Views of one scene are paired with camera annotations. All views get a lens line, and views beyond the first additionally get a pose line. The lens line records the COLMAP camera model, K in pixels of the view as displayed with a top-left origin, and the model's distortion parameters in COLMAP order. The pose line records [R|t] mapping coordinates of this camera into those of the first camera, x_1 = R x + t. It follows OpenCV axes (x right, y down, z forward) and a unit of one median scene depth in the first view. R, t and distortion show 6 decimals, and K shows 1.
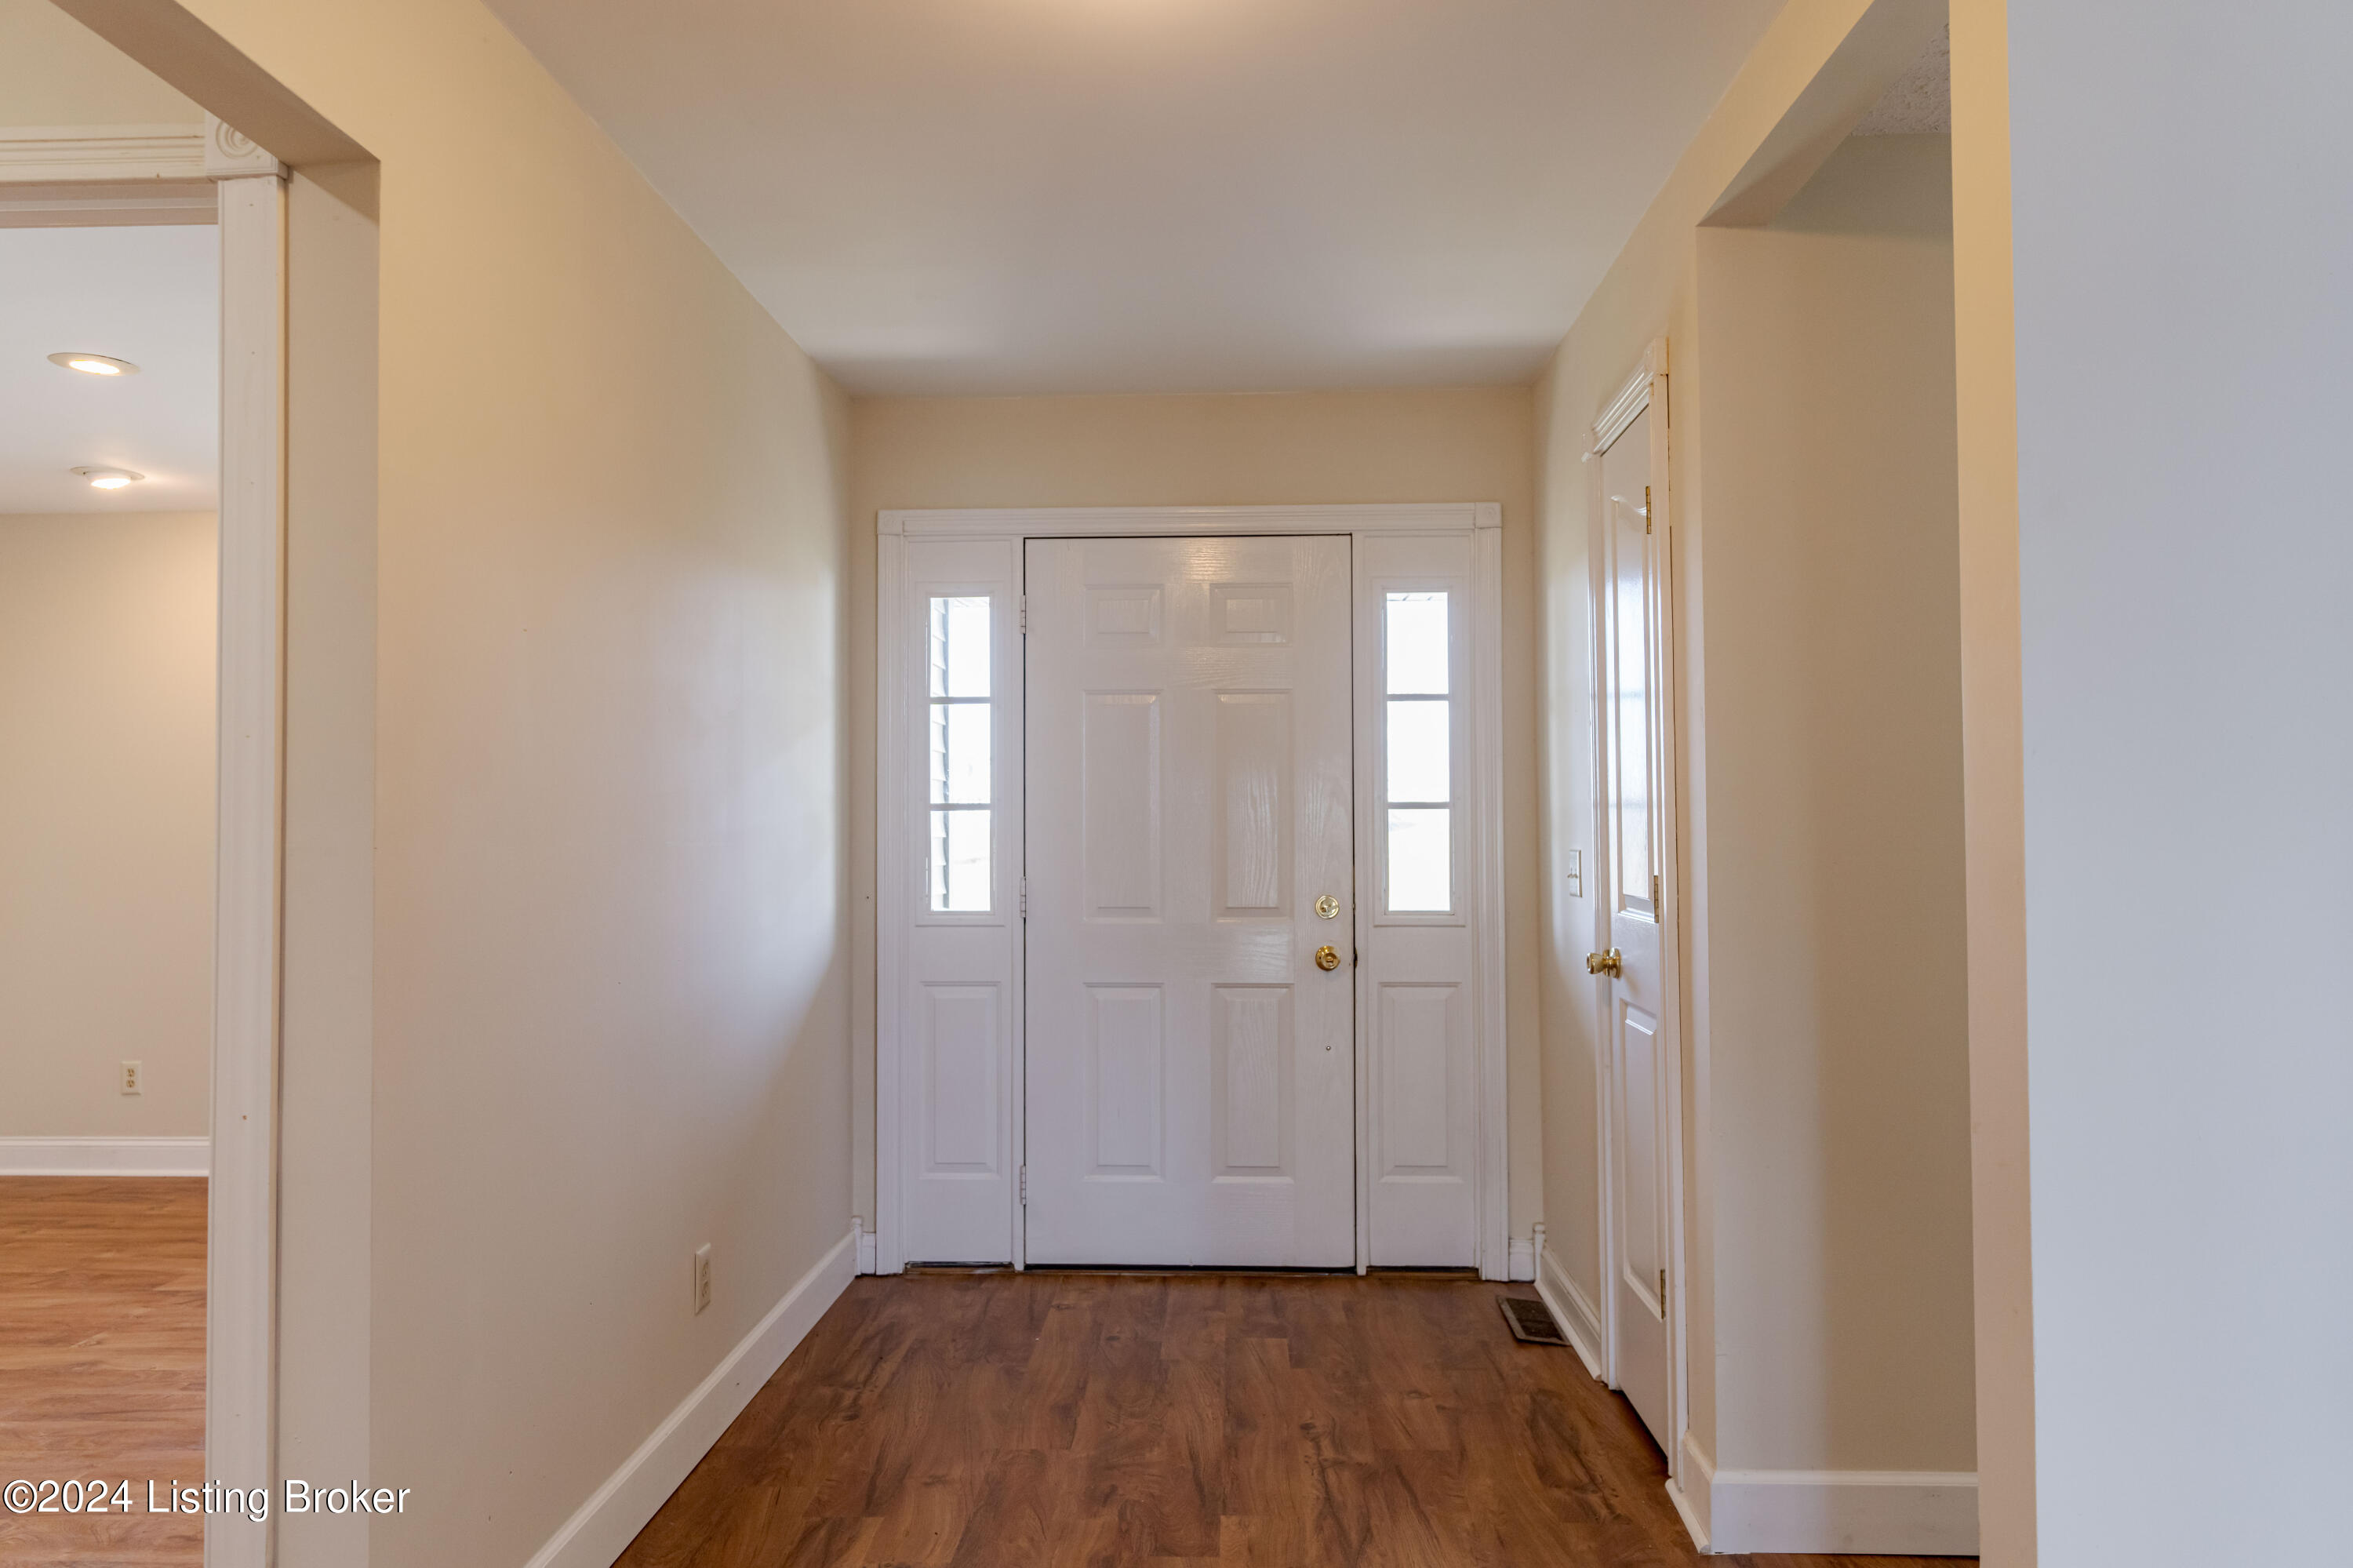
lens RADIAL K [[1508.5, 0, 1175.4], [0, 1508.5, 784.8], [0, 0, 1]] dist [-0.003778, -0.000742]
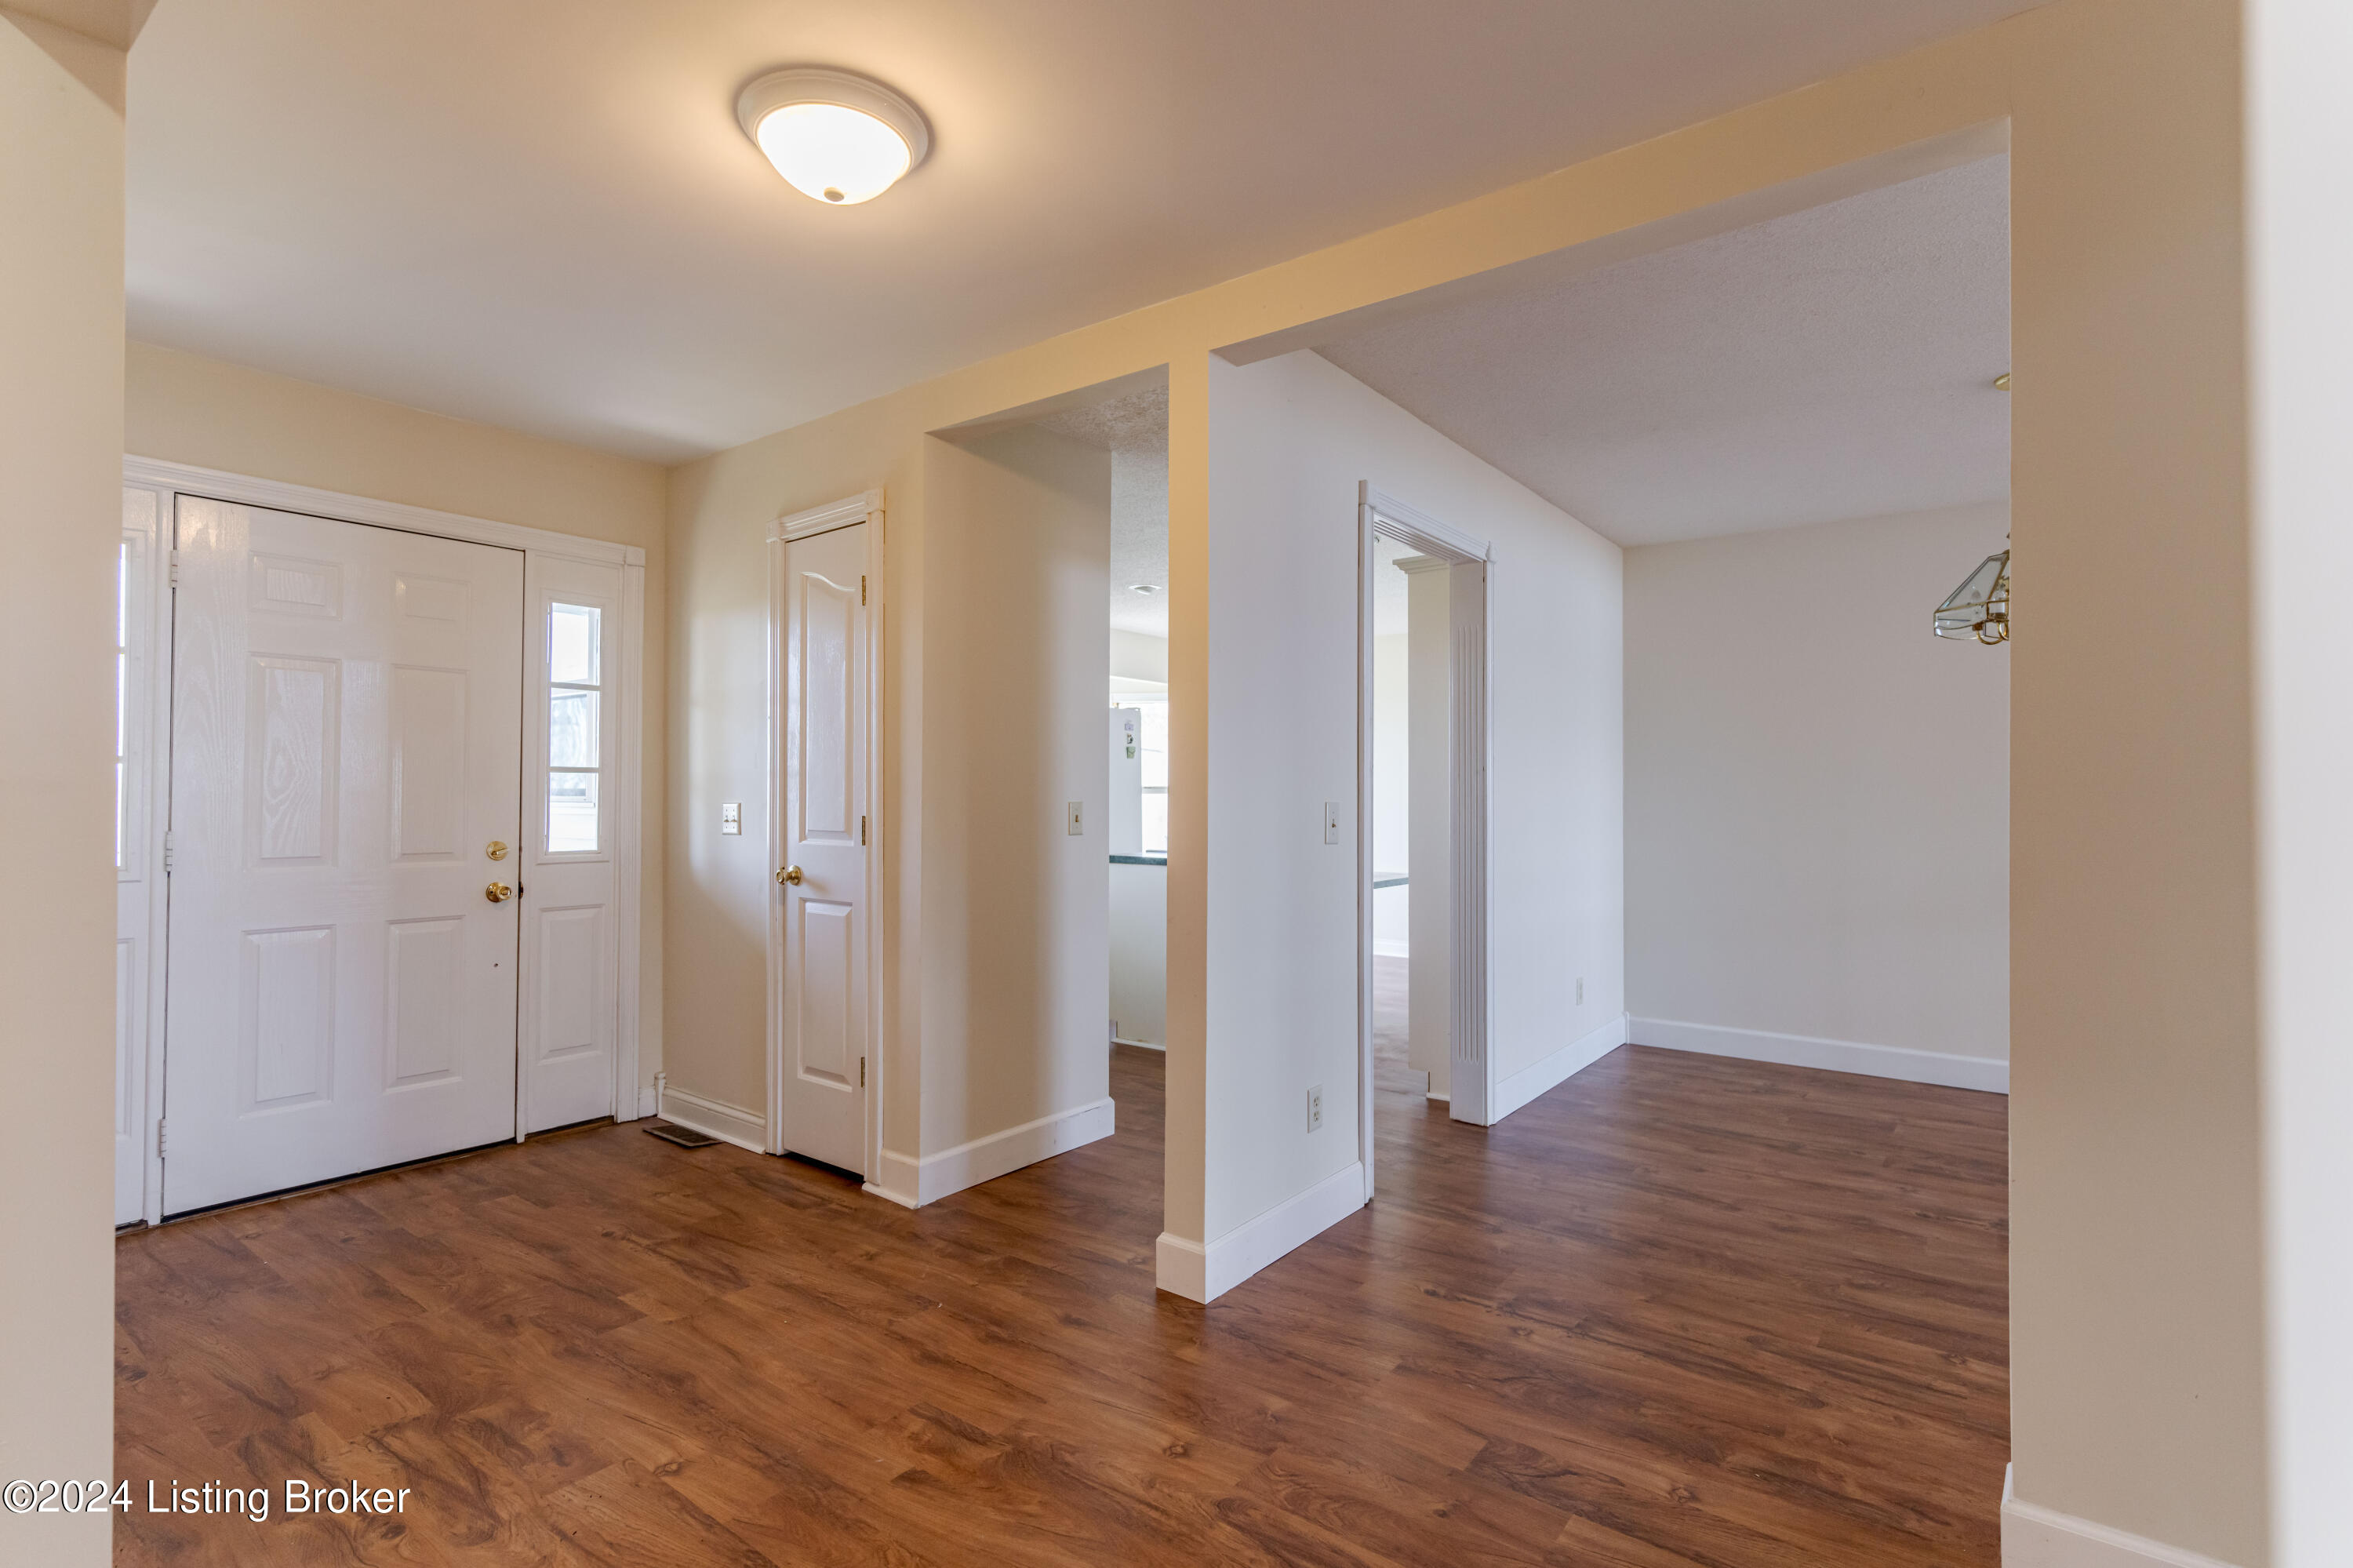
lens RADIAL K [[1141.6, 0, 1163.1], [0, 1141.6, 780.5], [0, 0, 1]] dist [0.003602, 0.001441]
pose [[0.564686, 0.018088, 0.825108, -0.386186], [-0.027969, 0.999605, -0.002772, 0.012041], [-0.824832, -0.021513, 0.564969, 0.028155]]
